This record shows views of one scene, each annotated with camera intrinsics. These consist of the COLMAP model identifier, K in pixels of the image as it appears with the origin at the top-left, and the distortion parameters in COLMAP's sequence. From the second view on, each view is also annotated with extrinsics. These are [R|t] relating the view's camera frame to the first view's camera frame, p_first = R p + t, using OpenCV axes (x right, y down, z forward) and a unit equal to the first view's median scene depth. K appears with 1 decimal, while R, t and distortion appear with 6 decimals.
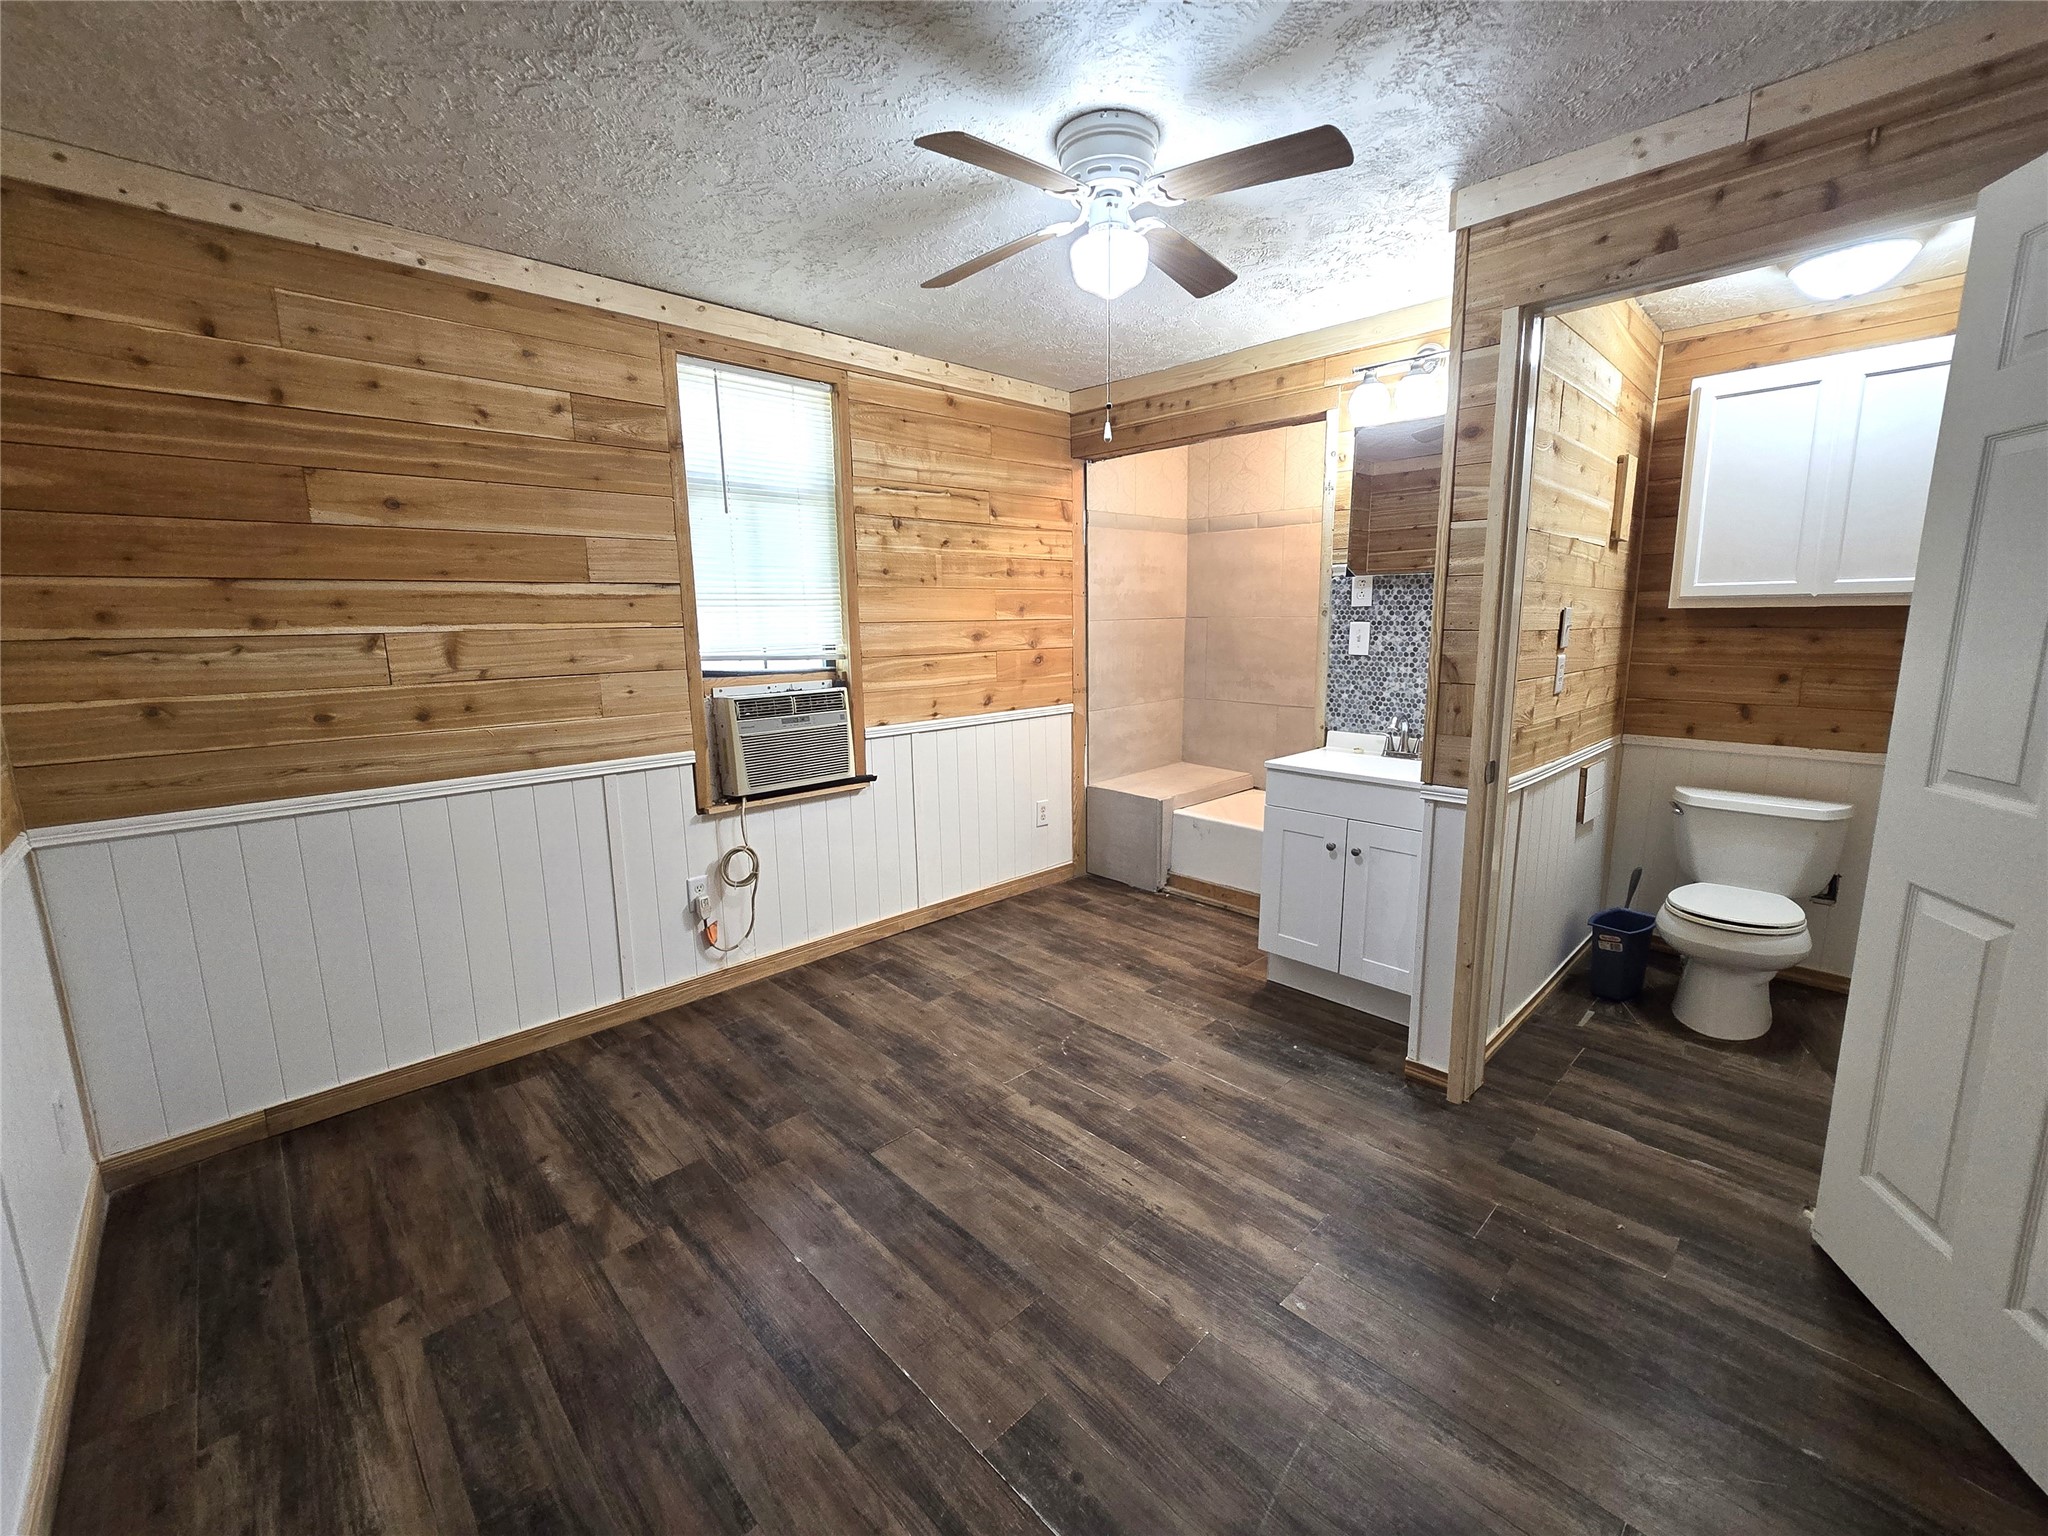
lens RADIAL K [[833.8, 0, 1032.8], [0, 833.8, 763.4], [0, 0, 1]] dist [-0.002880, -0.000488]
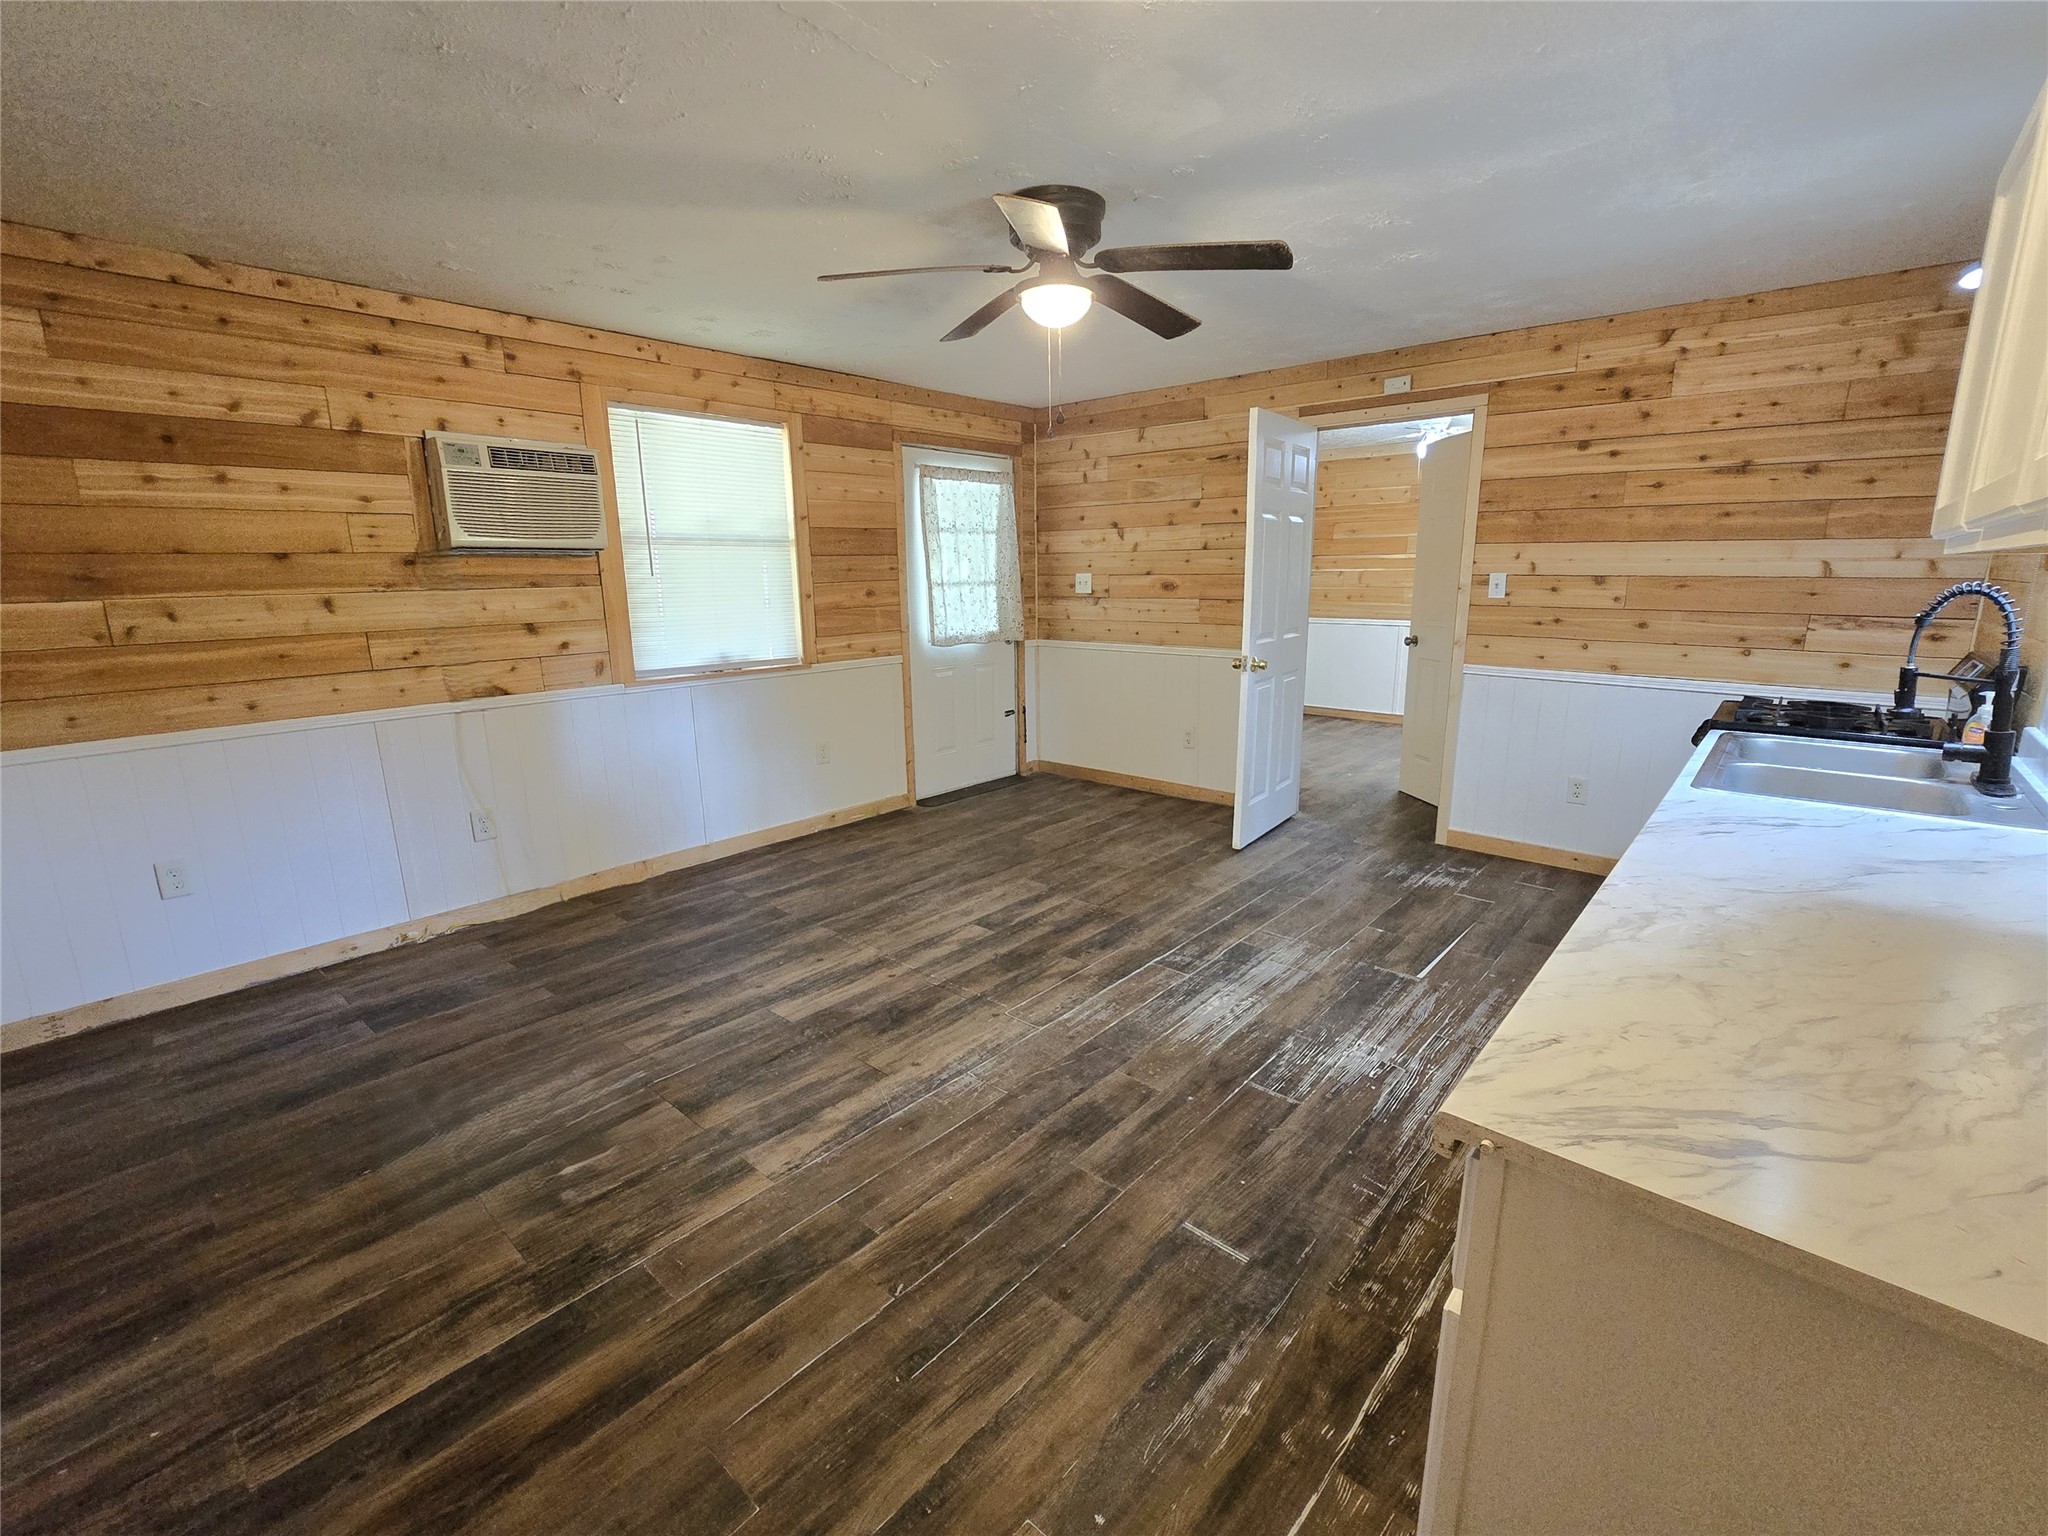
lens RADIAL K [[896.8, 0, 1024.0], [0, 896.8, 768.0], [0, 0, 1]] dist [-0.008787, -0.000064]
pose [[0.068428, 0.223337, -0.972337, 2.030535], [-0.162126, 0.964155, 0.210048, 0.025822], [0.984395, 0.143268, 0.102184, -0.330332]]
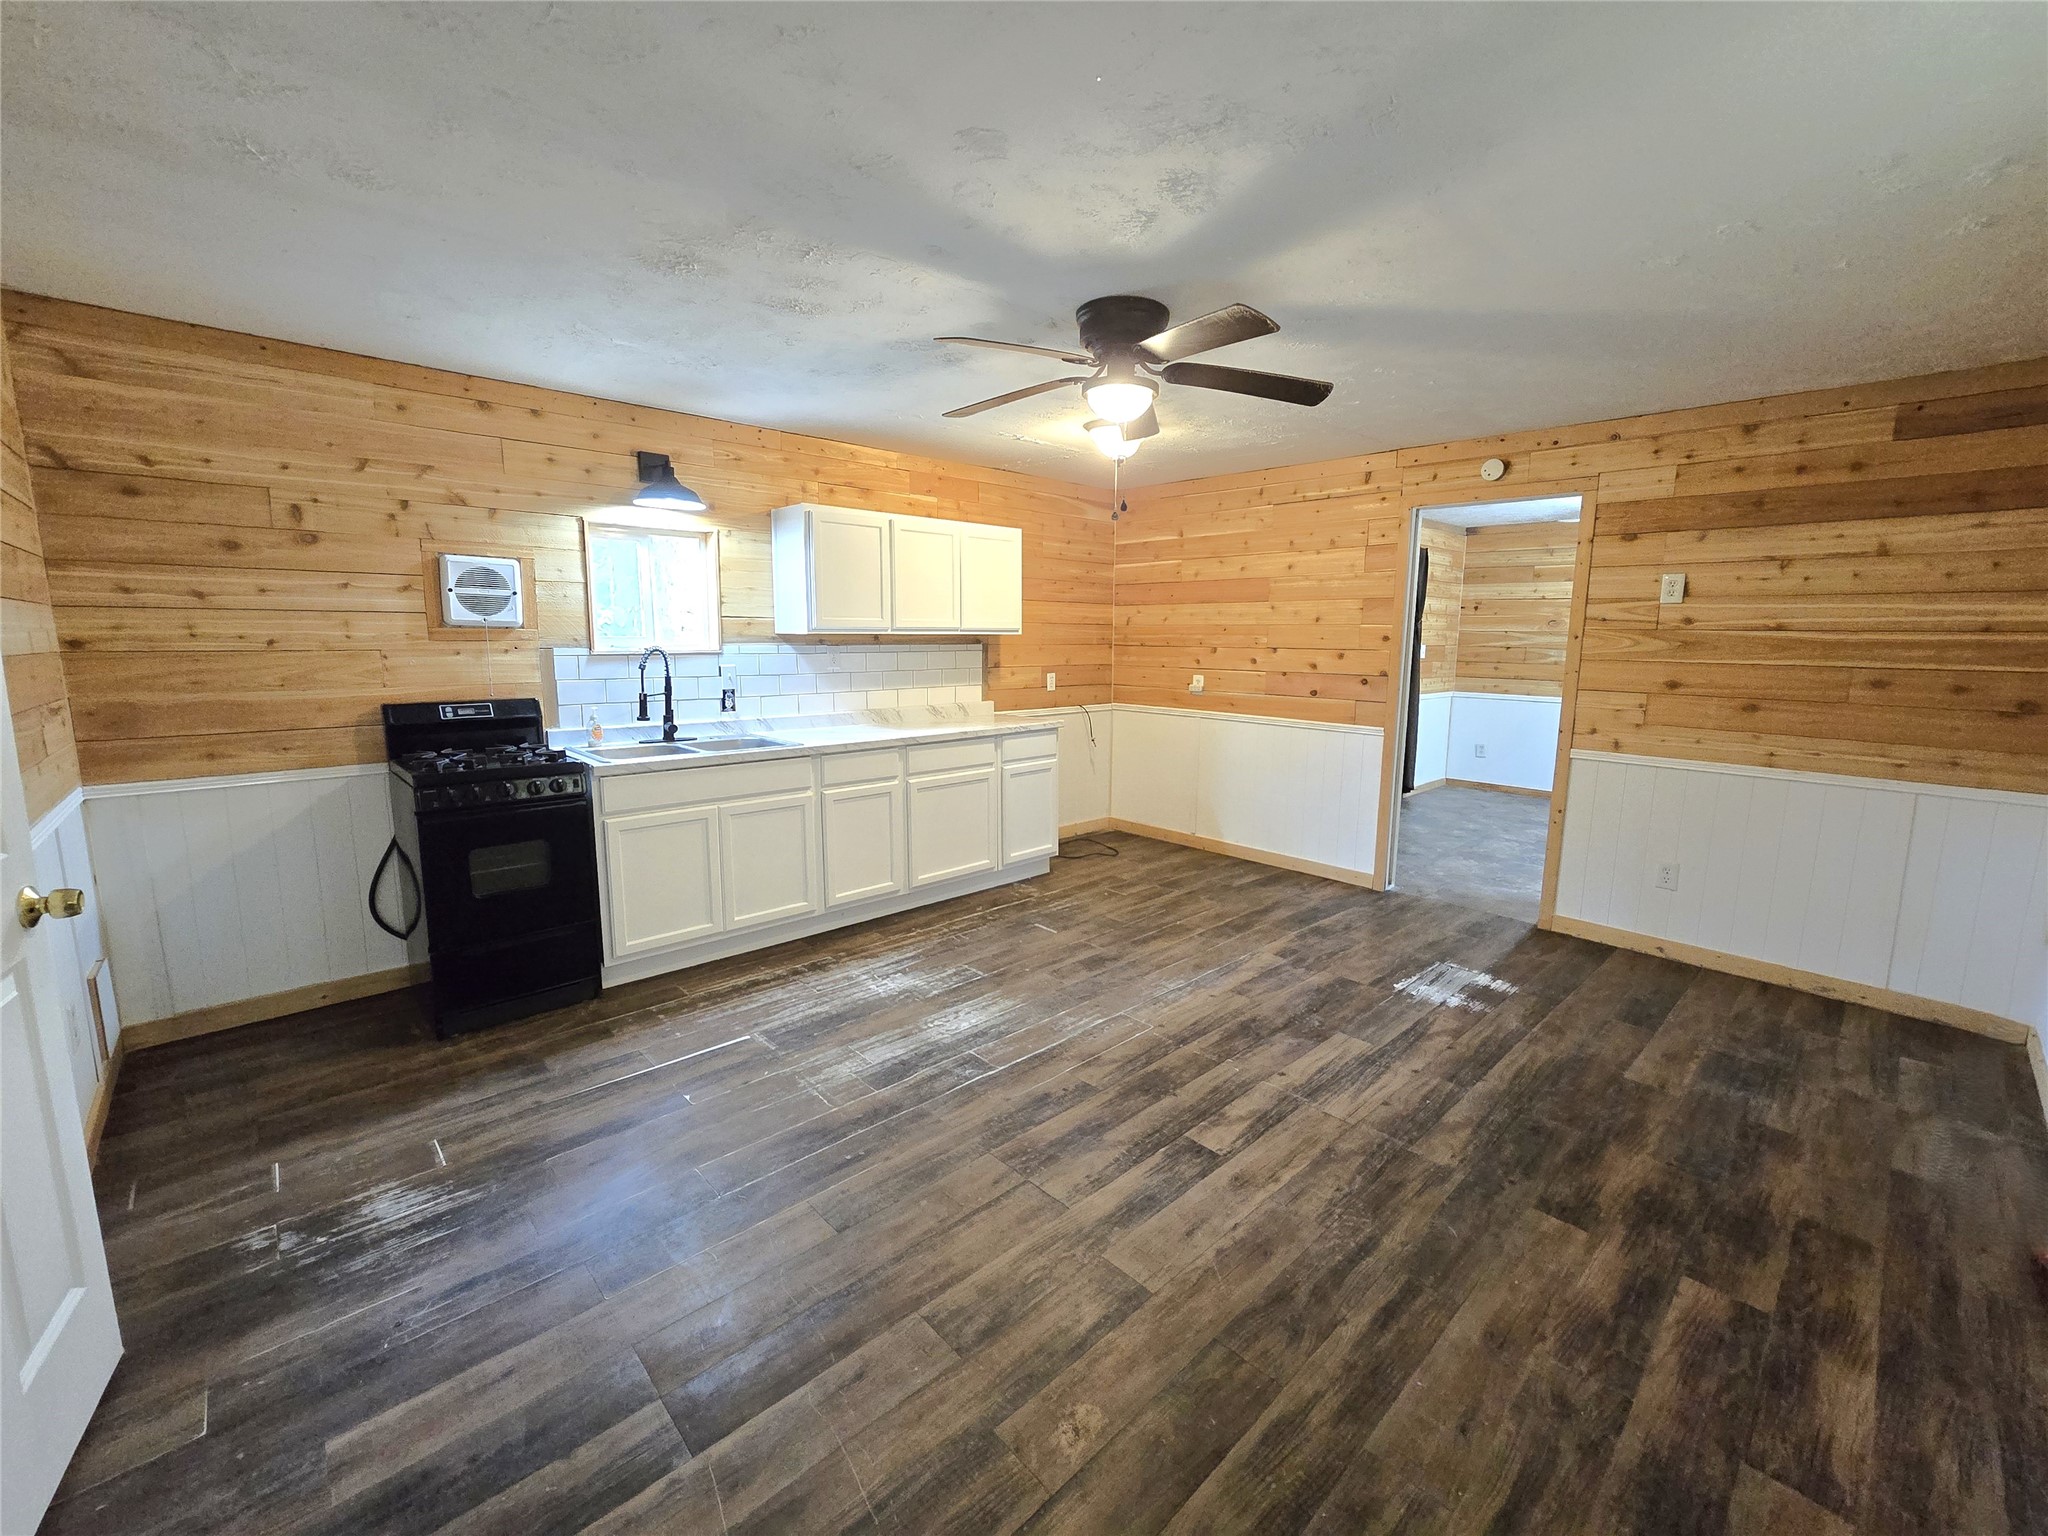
lens RADIAL K [[833.8, 0, 1032.8], [0, 833.8, 763.4], [0, 0, 1]] dist [-0.002880, -0.000488]
pose [[0.018509, -0.144616, 0.989315, 0.189012], [0.159412, 0.977253, 0.139871, 0.003769], [-0.987039, 0.155120, 0.041142, -0.160703]]
